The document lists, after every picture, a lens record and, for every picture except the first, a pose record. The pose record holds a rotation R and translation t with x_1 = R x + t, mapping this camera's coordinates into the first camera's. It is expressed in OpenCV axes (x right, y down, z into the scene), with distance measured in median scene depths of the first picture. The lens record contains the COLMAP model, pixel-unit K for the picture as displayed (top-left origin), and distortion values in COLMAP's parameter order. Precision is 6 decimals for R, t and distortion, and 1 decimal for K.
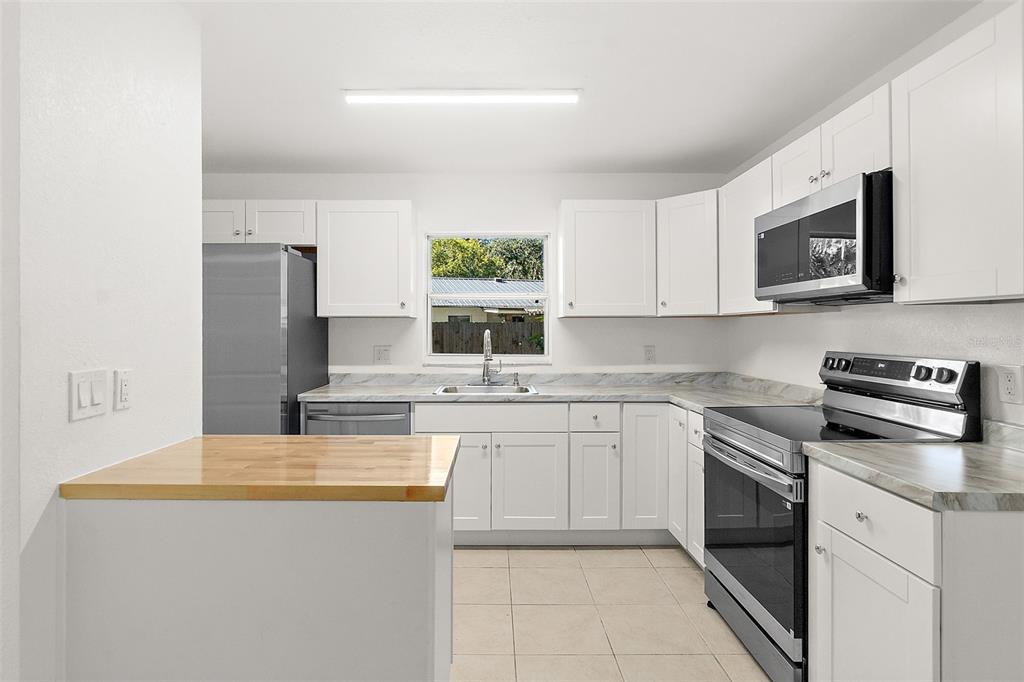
lens RADIAL K [[533.5, 0, 495.1], [0, 533.5, 329.2], [0, 0, 1]] dist [-0.002245, 0.000450]
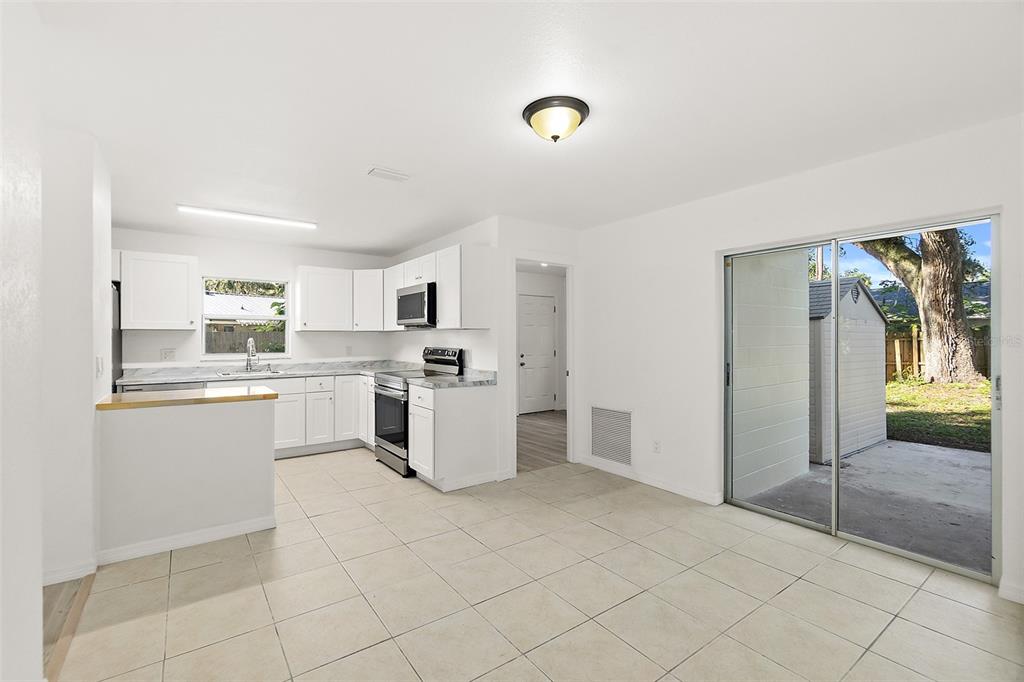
lens RADIAL K [[454.5, 0, 500.5], [0, 454.5, 336.3], [0, 0, 1]] dist [0.002027, 0.000330]
pose [[0.817920, 0.001074, 0.575330, -0.217754], [0.000379, 0.999997, -0.002407, -0.001109], [-0.575331, 0.002186, 0.817918, -0.686579]]
